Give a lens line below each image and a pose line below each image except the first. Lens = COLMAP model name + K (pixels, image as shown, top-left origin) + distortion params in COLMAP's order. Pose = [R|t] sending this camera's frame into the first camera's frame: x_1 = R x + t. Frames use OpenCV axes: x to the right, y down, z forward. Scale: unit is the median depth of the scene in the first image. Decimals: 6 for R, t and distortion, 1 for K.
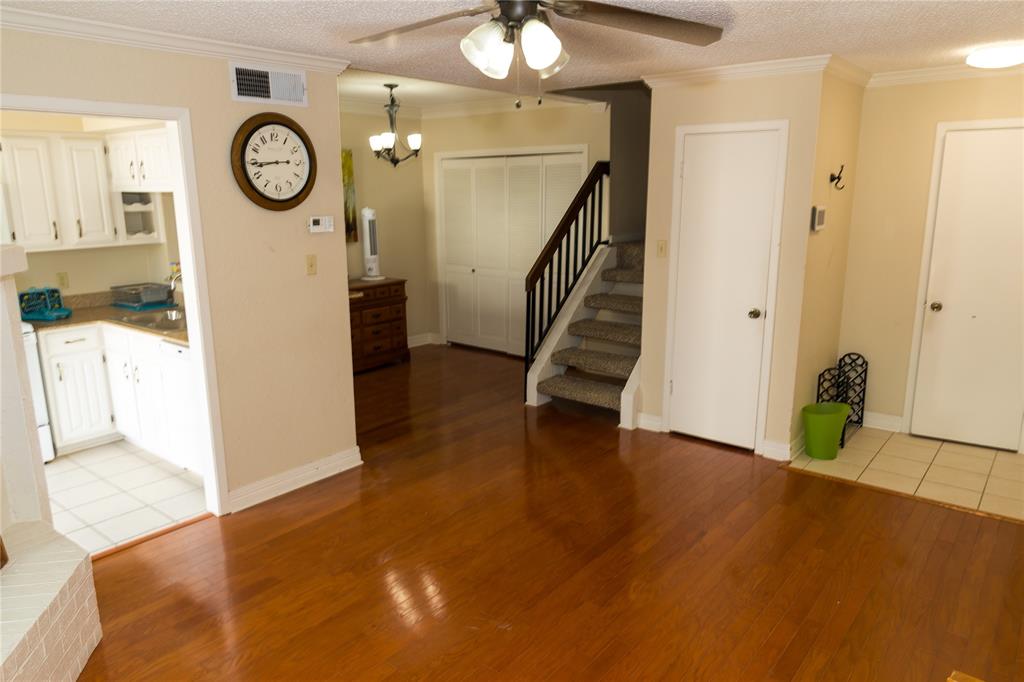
lens RADIAL K [[699.4, 0, 512.0], [0, 699.4, 341.0], [0, 0, 1]] dist [-0.005121, -0.001554]
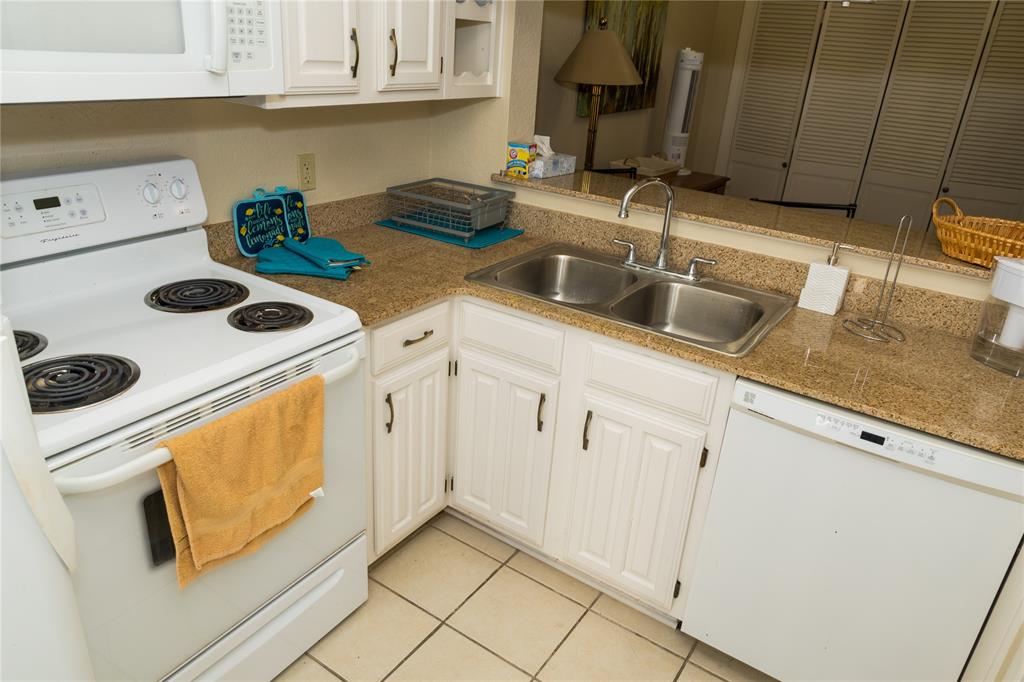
lens RADIAL K [[699.4, 0, 512.0], [0, 699.4, 341.0], [0, 0, 1]] dist [-0.005121, -0.001554]
pose [[0.993661, 0.037028, 0.106141, -0.564401], [-0.057153, 0.979462, 0.193360, -0.075492], [-0.096802, -0.198201, 0.975370, 0.536510]]
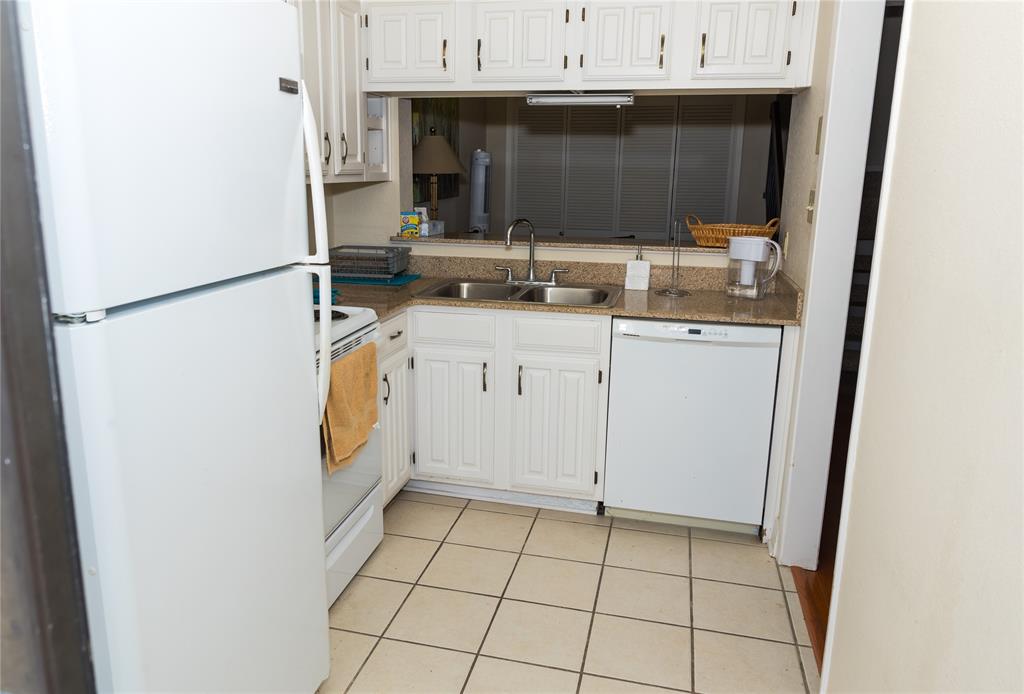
lens RADIAL K [[737.2, 0, 487.9], [0, 737.2, 332.4], [0, 0, 1]] dist [0.004399, 0.000486]
pose [[0.911127, -0.069062, 0.406299, -0.743904], [0.068418, 0.997526, 0.016132, -0.006159], [-0.406408, 0.013100, 0.913598, 0.361777]]
